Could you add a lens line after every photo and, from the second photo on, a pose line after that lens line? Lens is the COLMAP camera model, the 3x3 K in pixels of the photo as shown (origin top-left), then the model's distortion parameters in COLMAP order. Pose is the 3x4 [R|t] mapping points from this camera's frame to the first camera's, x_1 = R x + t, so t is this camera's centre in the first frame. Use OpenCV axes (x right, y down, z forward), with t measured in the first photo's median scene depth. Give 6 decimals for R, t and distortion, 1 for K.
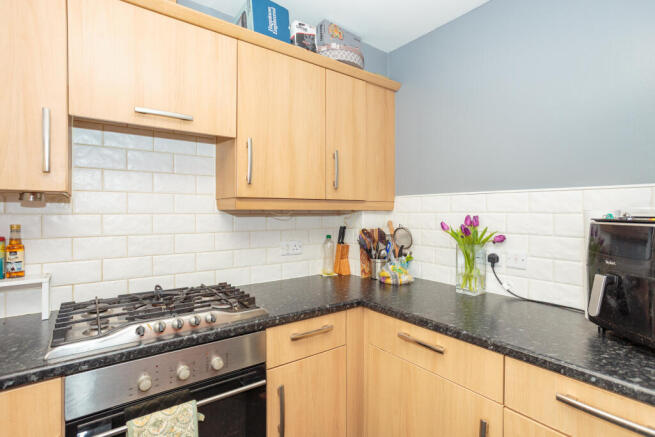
lens RADIAL K [[316.3, 0, 328.5], [0, 316.3, 215.2], [0, 0, 1]] dist [-0.001997, 0.002207]
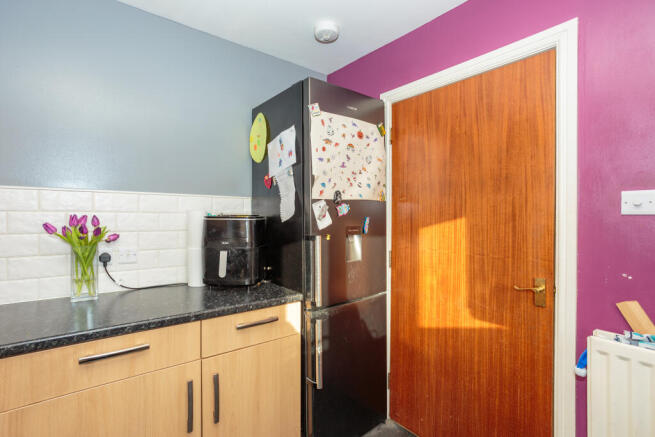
lens RADIAL K [[316.3, 0, 328.5], [0, 316.3, 218.3], [0, 0, 1]] dist [-0.001997, 0.002207]
pose [[-0.010934, -0.010318, 0.999887, -0.493213], [0.004479, 0.999936, 0.010367, 0.004513], [-0.999930, 0.004592, -0.010887, 0.311955]]
